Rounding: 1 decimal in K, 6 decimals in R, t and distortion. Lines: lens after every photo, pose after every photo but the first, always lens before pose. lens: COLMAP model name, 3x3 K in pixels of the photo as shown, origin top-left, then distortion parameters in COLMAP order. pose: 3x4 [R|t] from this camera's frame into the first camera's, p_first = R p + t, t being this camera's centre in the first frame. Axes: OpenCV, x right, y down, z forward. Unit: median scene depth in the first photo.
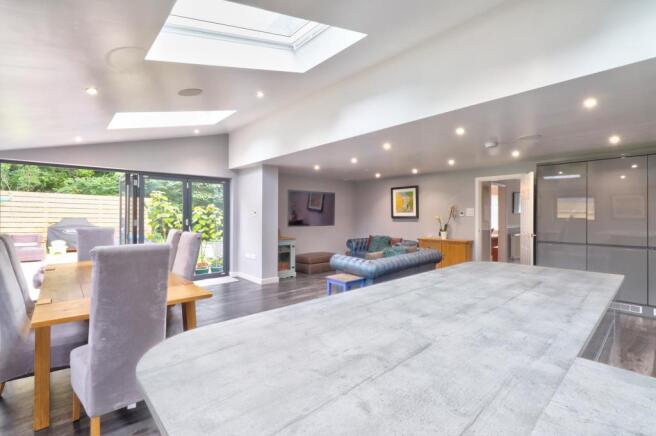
lens RADIAL K [[303.2, 0, 327.1], [0, 303.2, 221.8], [0, 0, 1]] dist [0.001948, -0.000460]
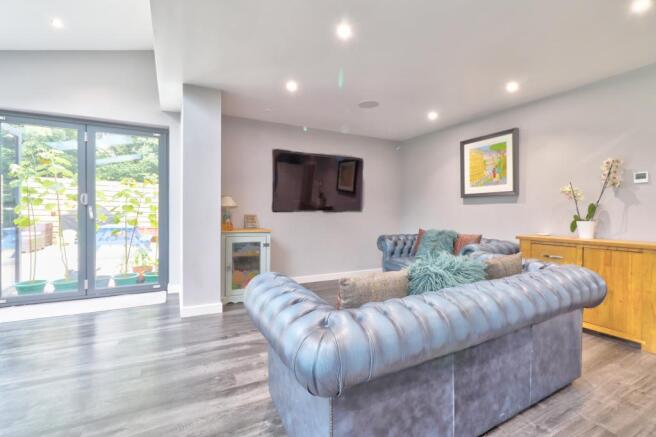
lens RADIAL K [[303.2, 0, 331.7], [0, 303.2, 217.0], [0, 0, 1]] dist [0.001948, -0.000460]
pose [[0.973138, 0.010275, -0.229995, 0.120257], [-0.011355, 0.999930, -0.003371, 0.027858], [0.229944, 0.005892, 0.973186, 0.450869]]
